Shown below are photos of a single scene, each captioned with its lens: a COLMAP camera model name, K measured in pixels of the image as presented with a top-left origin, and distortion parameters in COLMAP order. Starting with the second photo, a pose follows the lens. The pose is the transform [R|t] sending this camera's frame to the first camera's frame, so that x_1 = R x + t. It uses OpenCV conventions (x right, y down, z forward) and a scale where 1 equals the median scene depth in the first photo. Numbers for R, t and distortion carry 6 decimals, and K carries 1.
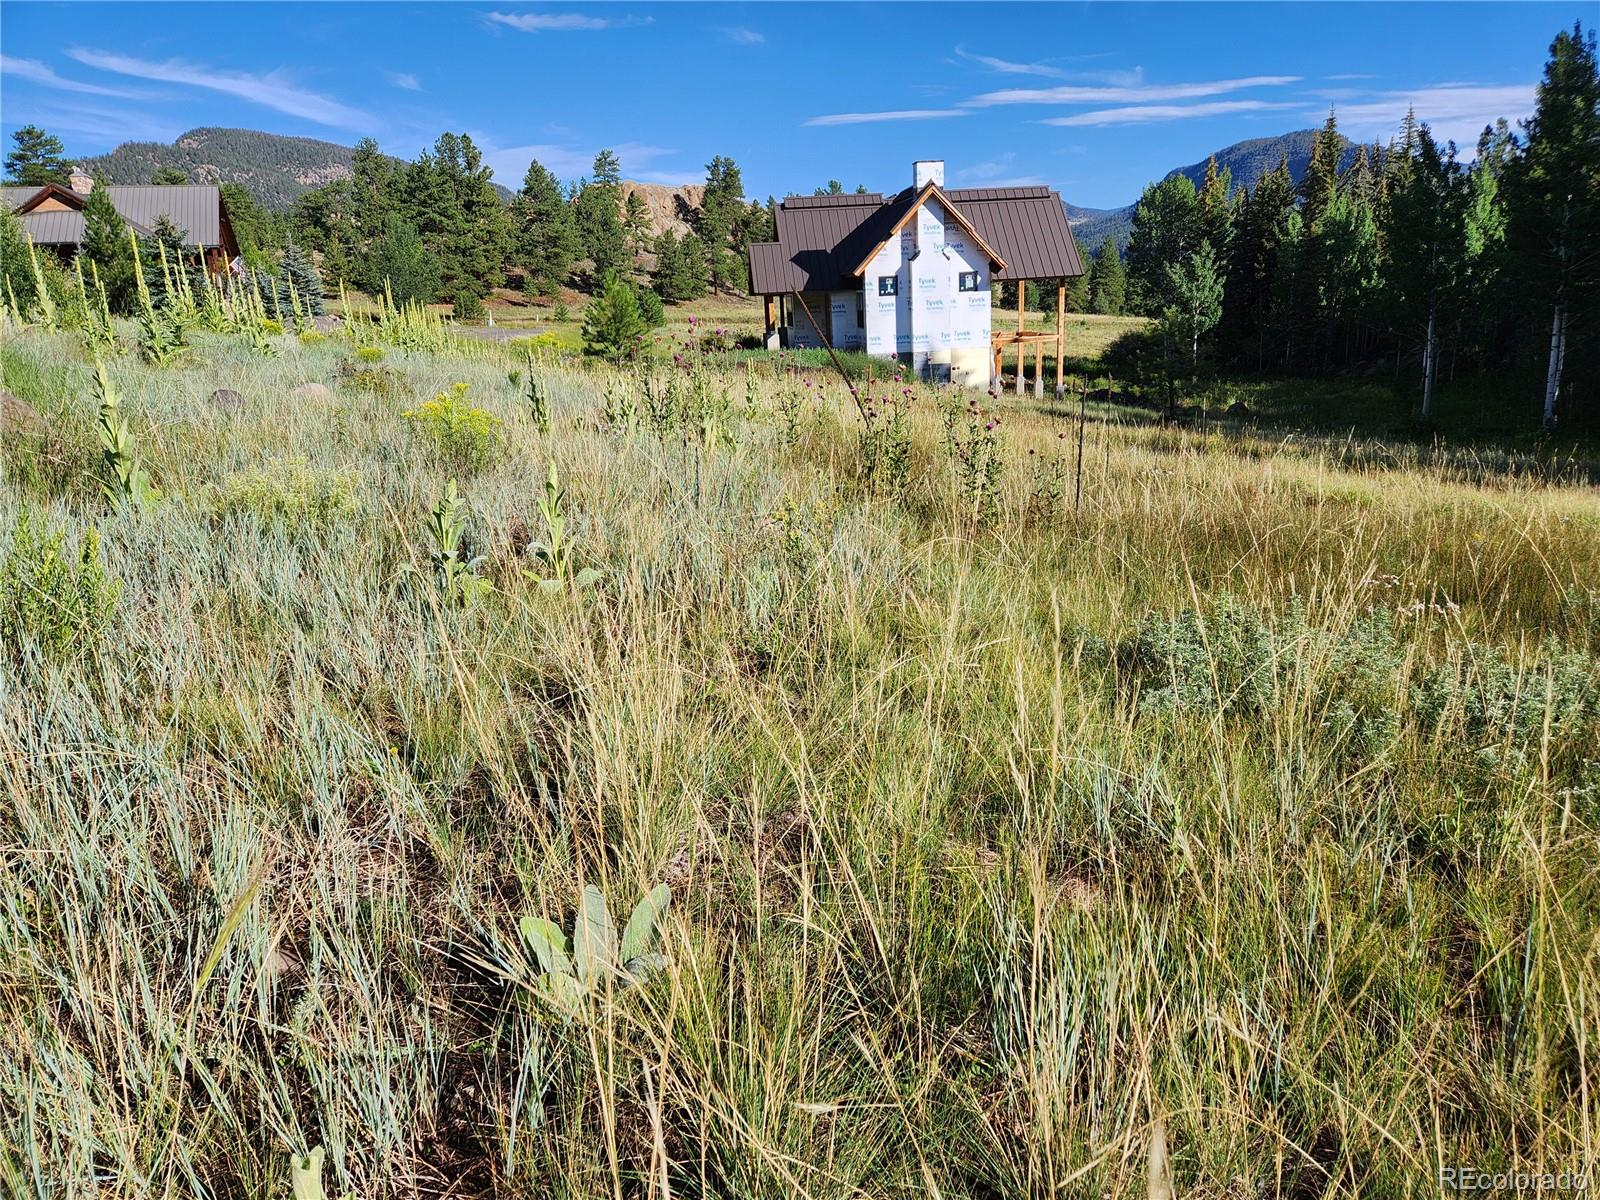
lens RADIAL K [[1046.1, 0, 818.0], [0, 1046.1, 593.8], [0, 0, 1]] dist [0.083556, -0.060369]
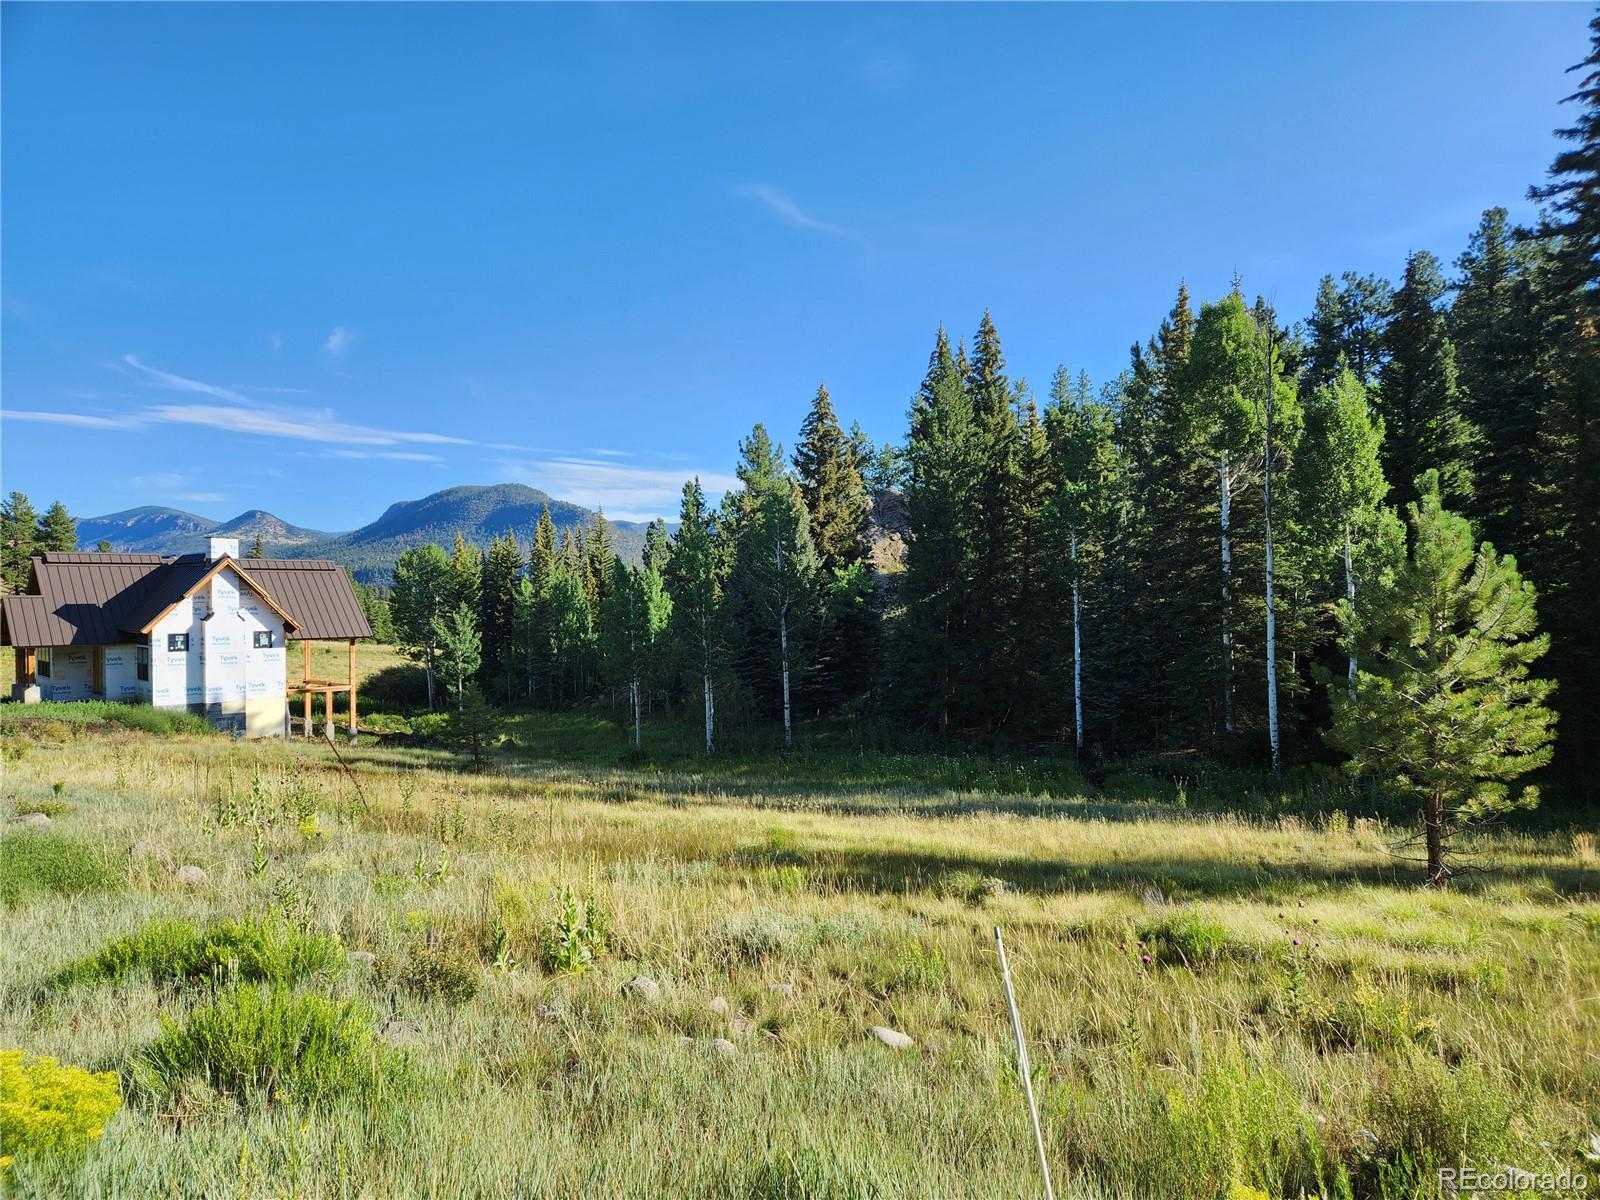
lens RADIAL K [[1065.4, 0, 810.8], [0, 1065.4, 611.1], [0, 0, 1]] dist [0.086953, -0.069011]
pose [[0.778777, 0.032416, 0.626463, -0.120365], [0.139731, 0.964609, -0.223618, 0.007955], [-0.611540, 0.261685, 0.746686, -0.199128]]
